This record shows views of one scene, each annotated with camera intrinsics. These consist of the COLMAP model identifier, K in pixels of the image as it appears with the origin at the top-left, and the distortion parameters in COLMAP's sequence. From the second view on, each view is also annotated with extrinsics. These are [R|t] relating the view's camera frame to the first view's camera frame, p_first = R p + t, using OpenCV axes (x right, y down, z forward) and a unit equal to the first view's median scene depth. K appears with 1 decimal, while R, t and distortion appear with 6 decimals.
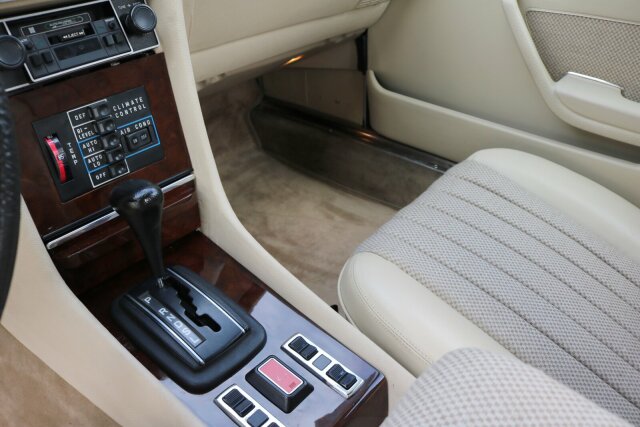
lens RADIAL K [[544.0, 0, 320.0], [0, 544.0, 213.5], [0, 0, 1]] dist [-0.156962, 0.156965]
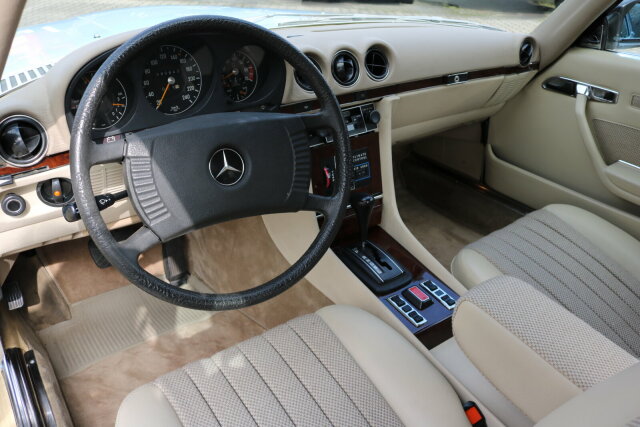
lens RADIAL K [[544.0, 0, 320.0], [0, 544.0, 213.5], [0, 0, 1]] dist [-0.156962, 0.156965]
pose [[0.968539, 0.125361, -0.214979, -0.030452], [-0.142263, 0.987694, -0.064977, 0.163478], [0.204188, 0.093517, 0.974455, -0.997213]]
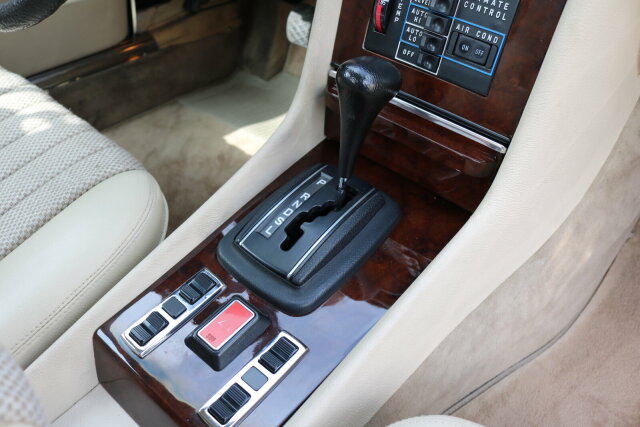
lens RADIAL K [[544.0, 0, 320.0], [0, 544.0, 213.5], [0, 0, 1]] dist [-0.156962, 0.156965]
pose [[-0.000514, 0.639242, -0.769005, 0.375252], [-0.606674, 0.611122, 0.508406, -0.245108], [0.794951, 0.466797, 0.387498, 0.639697]]
